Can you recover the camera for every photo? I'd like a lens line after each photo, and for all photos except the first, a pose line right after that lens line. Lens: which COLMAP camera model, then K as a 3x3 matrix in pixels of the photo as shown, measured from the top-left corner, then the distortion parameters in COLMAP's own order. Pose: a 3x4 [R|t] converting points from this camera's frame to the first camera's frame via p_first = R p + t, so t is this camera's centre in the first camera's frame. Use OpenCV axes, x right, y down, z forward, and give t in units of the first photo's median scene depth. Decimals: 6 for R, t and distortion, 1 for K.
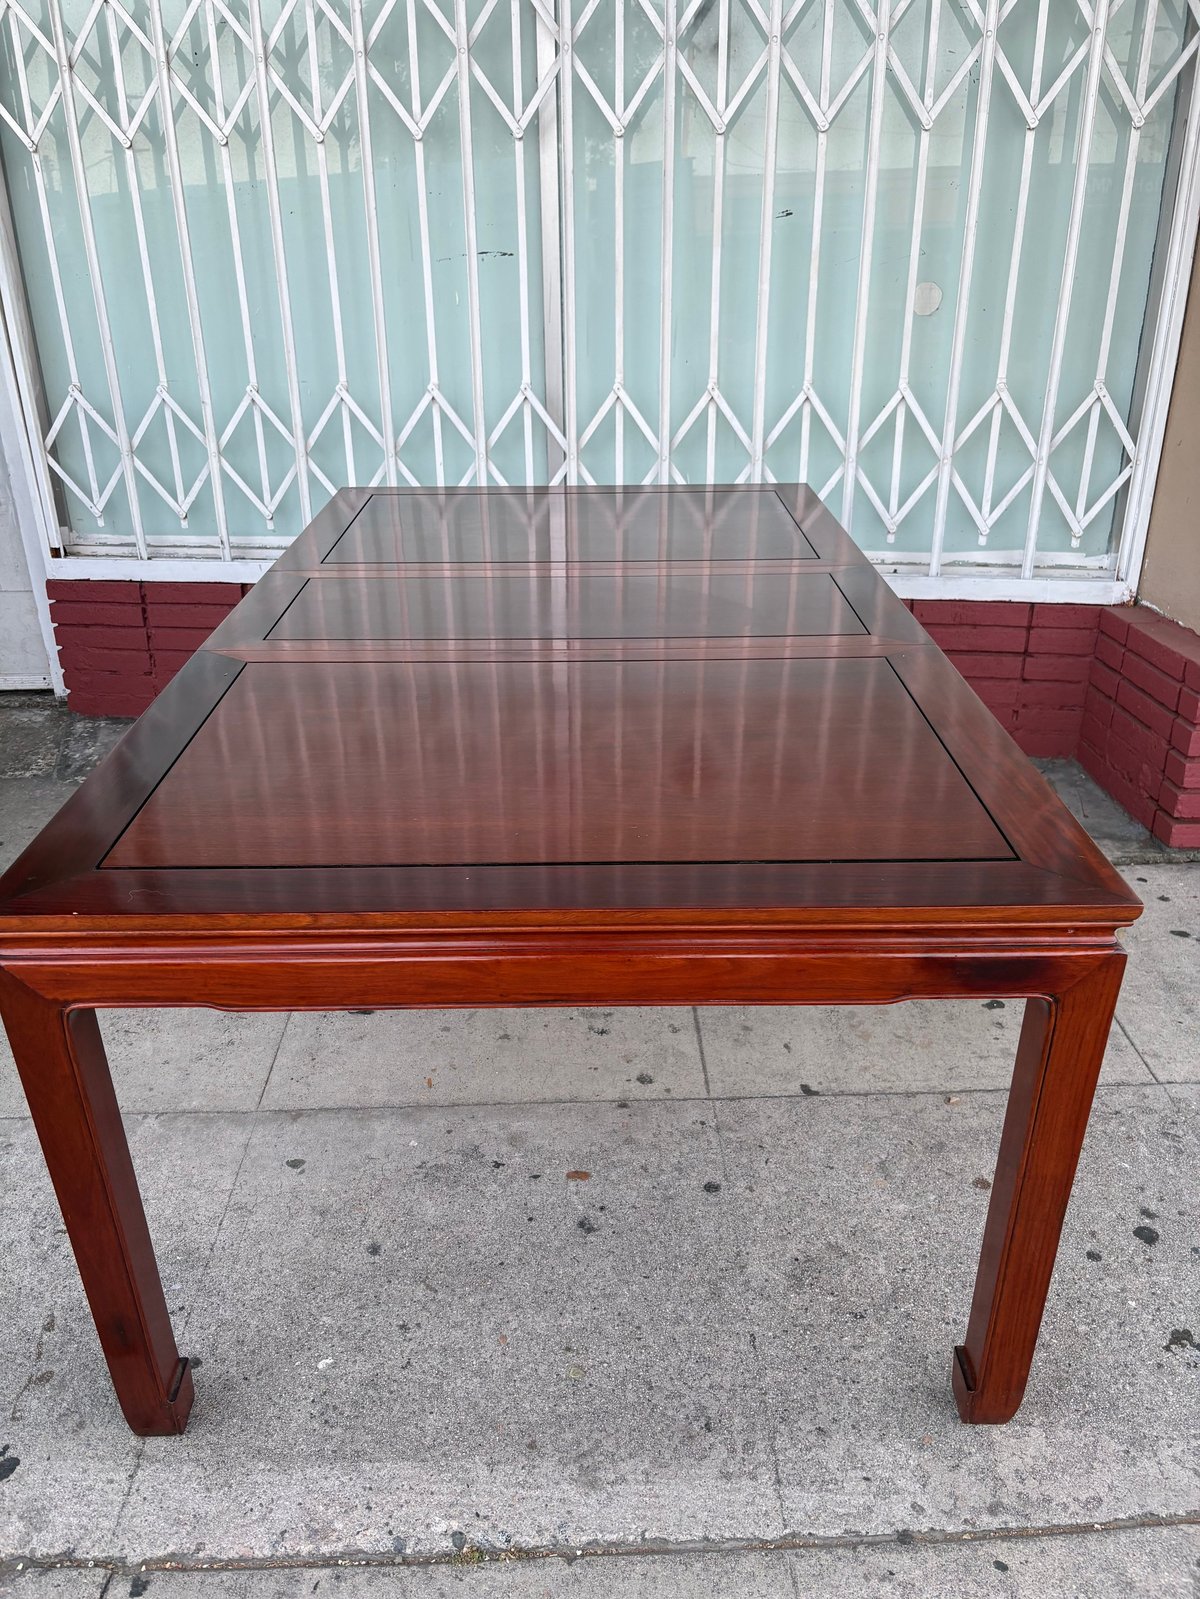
lens RADIAL K [[1213.3, 0, 604.6], [0, 1213.3, 815.9], [0, 0, 1]] dist [0.042703, -0.038287]
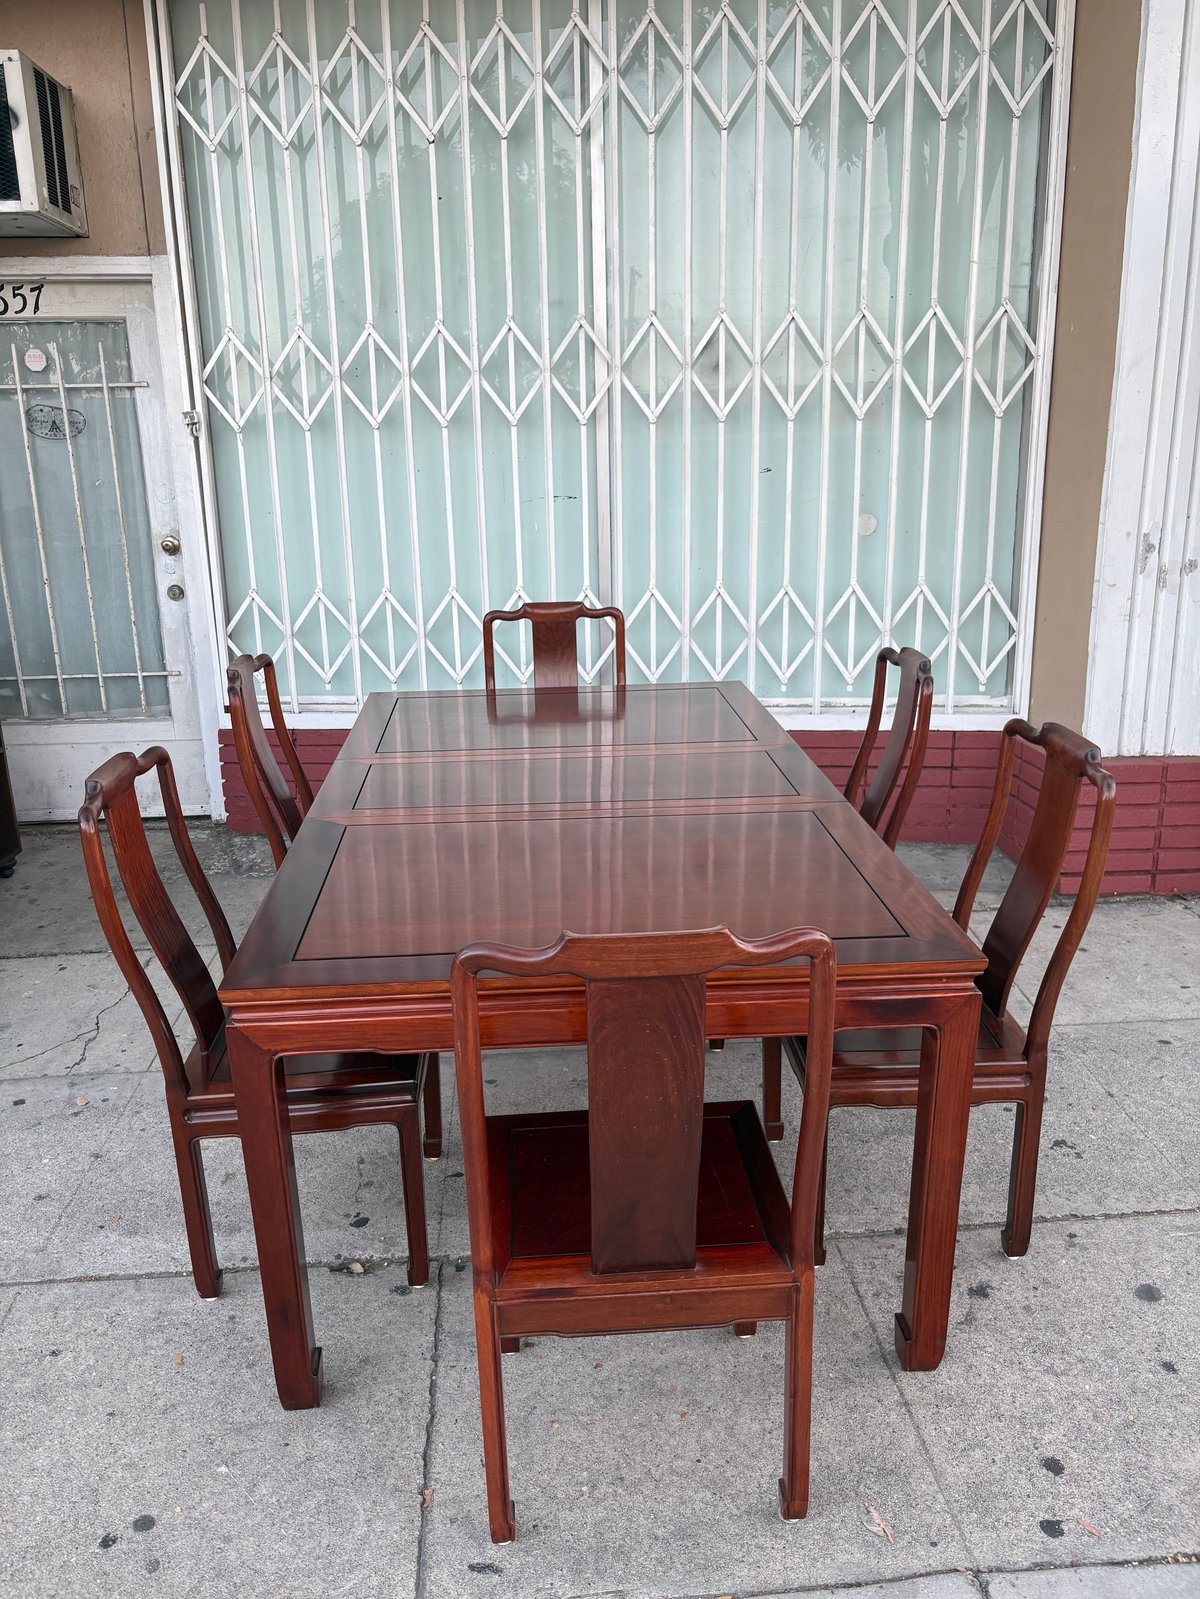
lens RADIAL K [[1213.3, 0, 606.2], [0, 1213.3, 800.3], [0, 0, 1]] dist [0.042703, -0.038287]
pose [[0.999173, -0.018587, 0.036177, -0.099623], [0.023951, 0.987780, -0.154000, 0.110521], [-0.032872, 0.154740, 0.987408, -0.352933]]
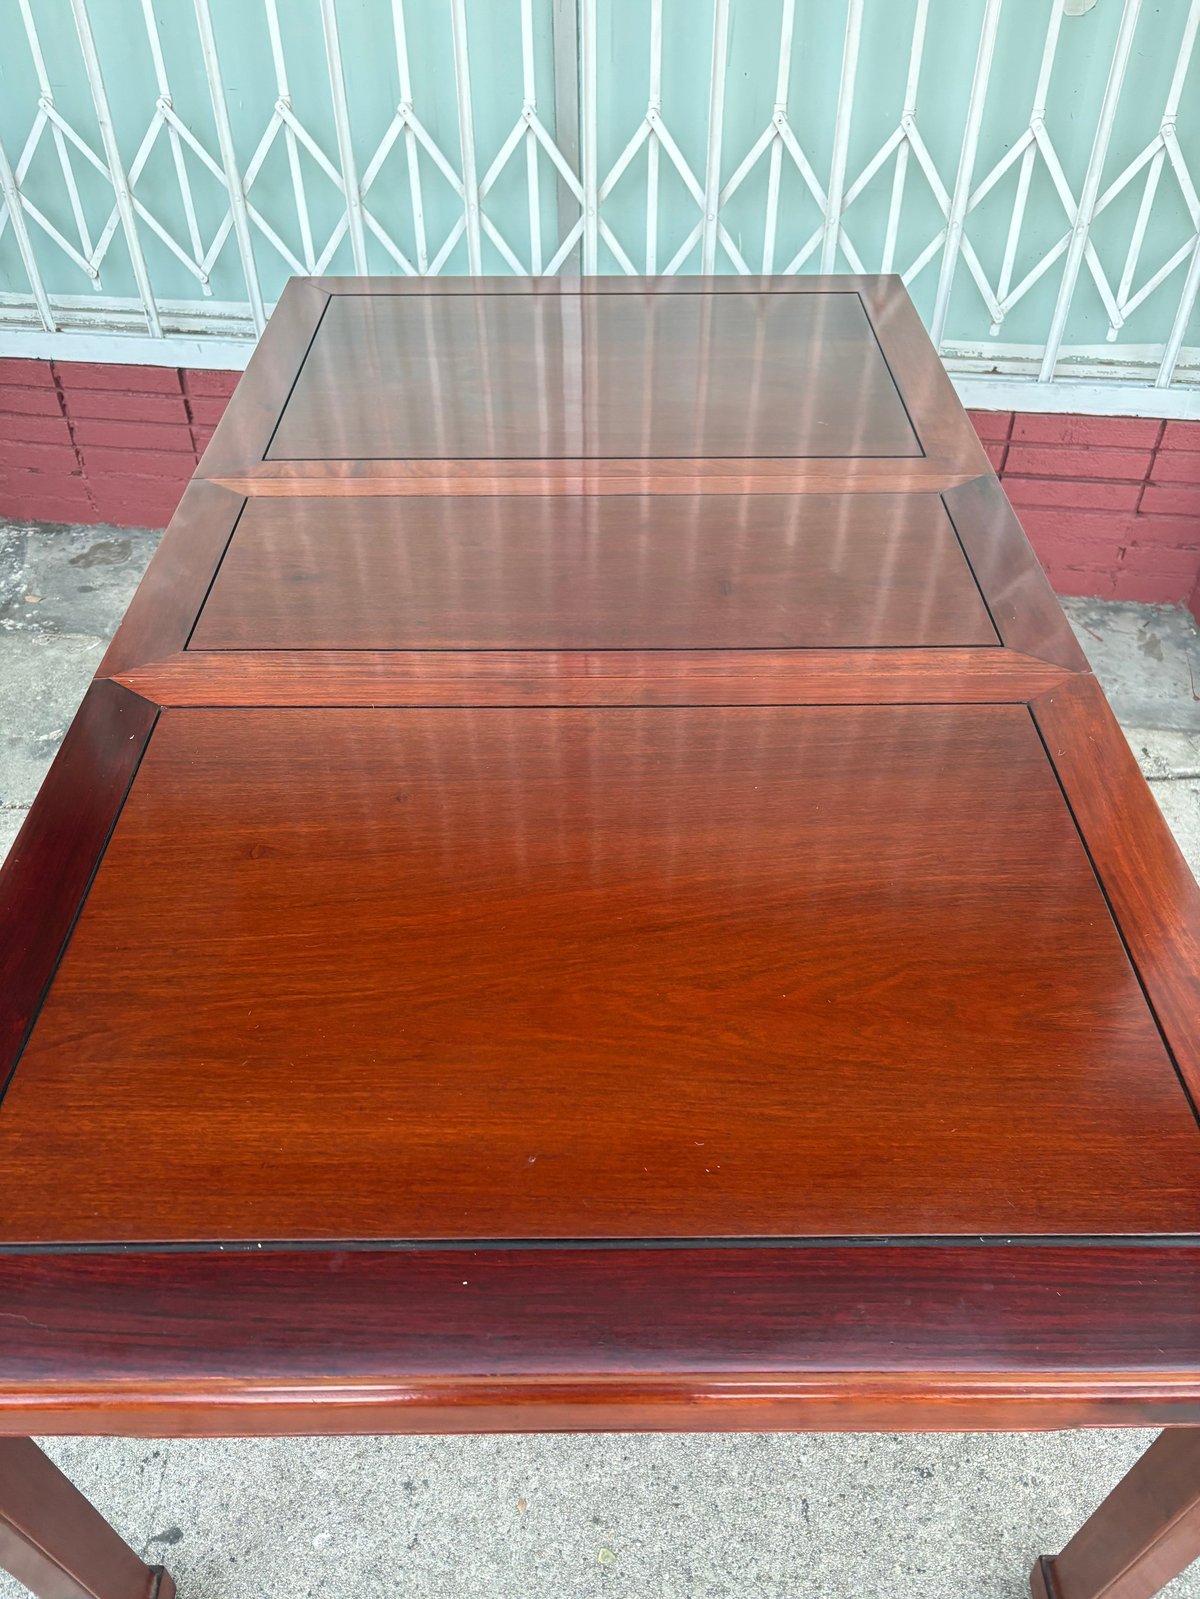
lens RADIAL K [[1213.3, 0, 613.8], [0, 1213.3, 816.1], [0, 0, 1]] dist [0.042703, -0.038287]
pose [[0.999969, 0.007064, 0.003594, -0.012591], [-0.007808, 0.956050, 0.293099, -0.163757], [-0.001366, -0.293118, 0.956075, 0.160082]]
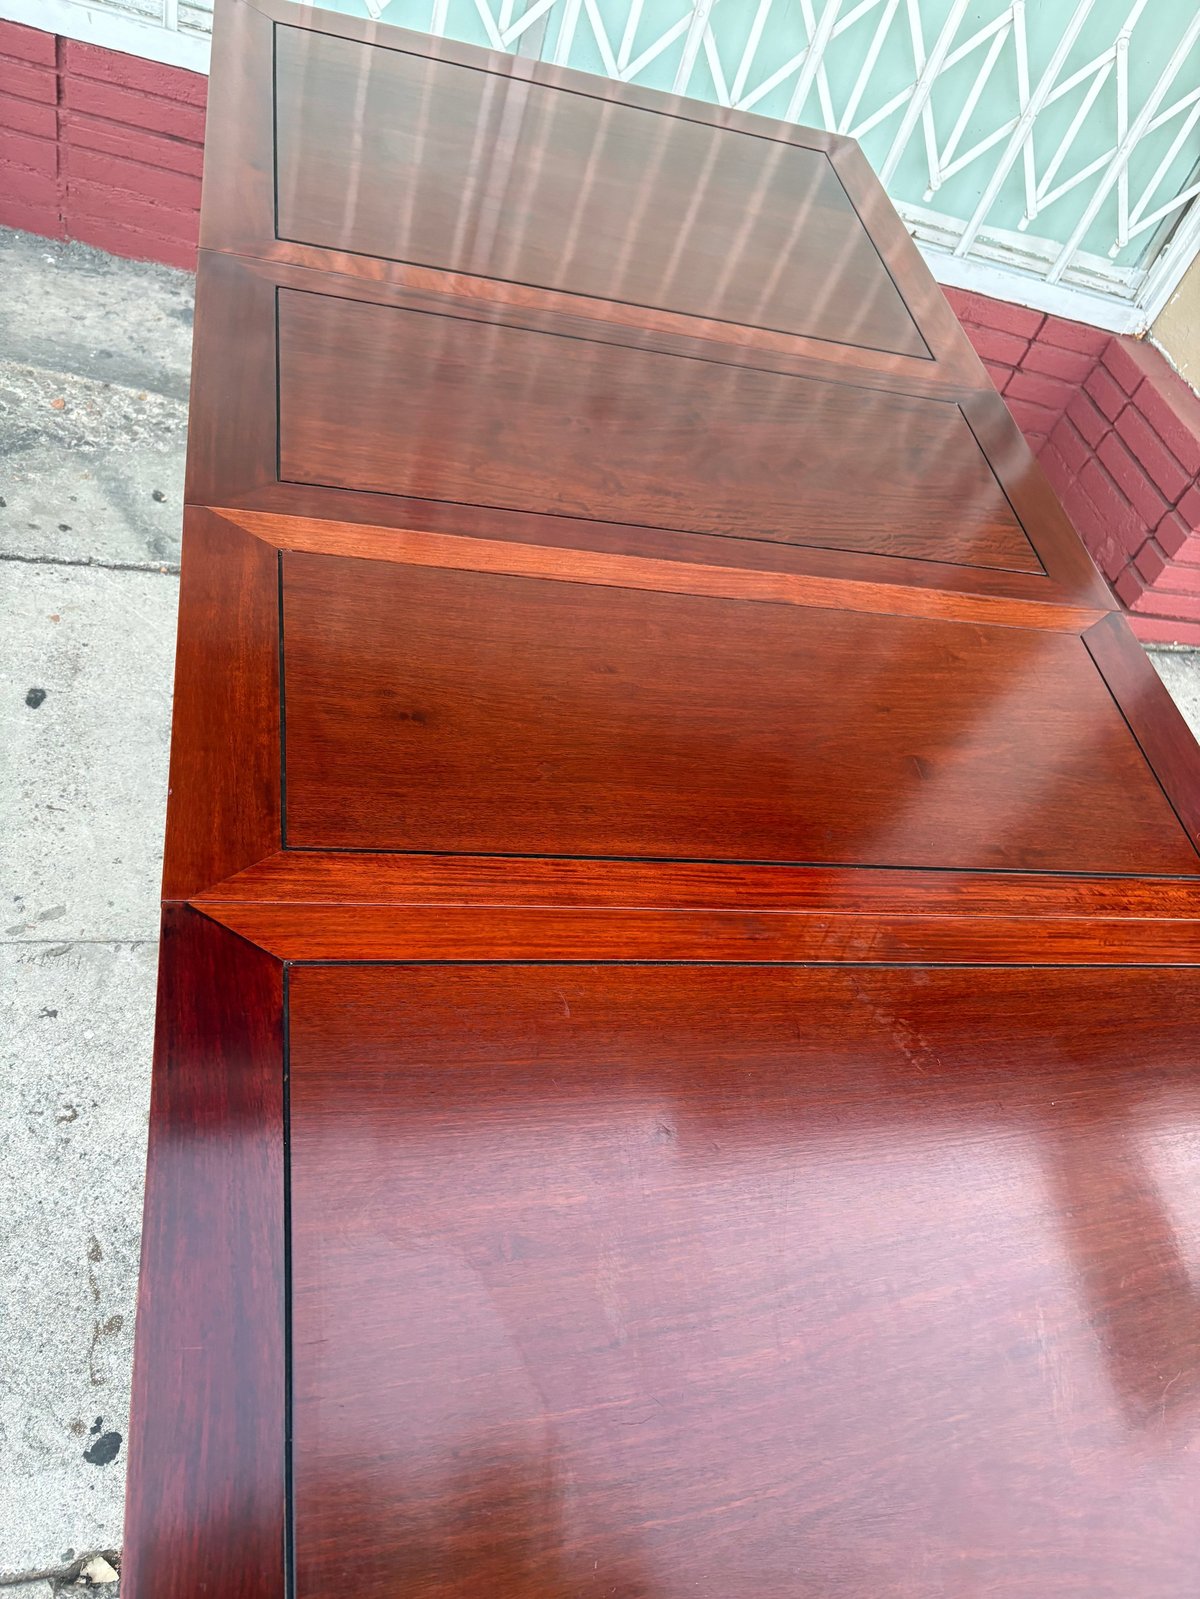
lens RADIAL K [[1213.3, 0, 599.1], [0, 1213.3, 799.6], [0, 0, 1]] dist [0.042703, -0.038287]
pose [[0.949275, 0.063866, 0.307893, -0.217731], [-0.194123, 0.889321, 0.414034, -0.171175], [-0.247373, -0.452801, 0.856608, 0.162596]]
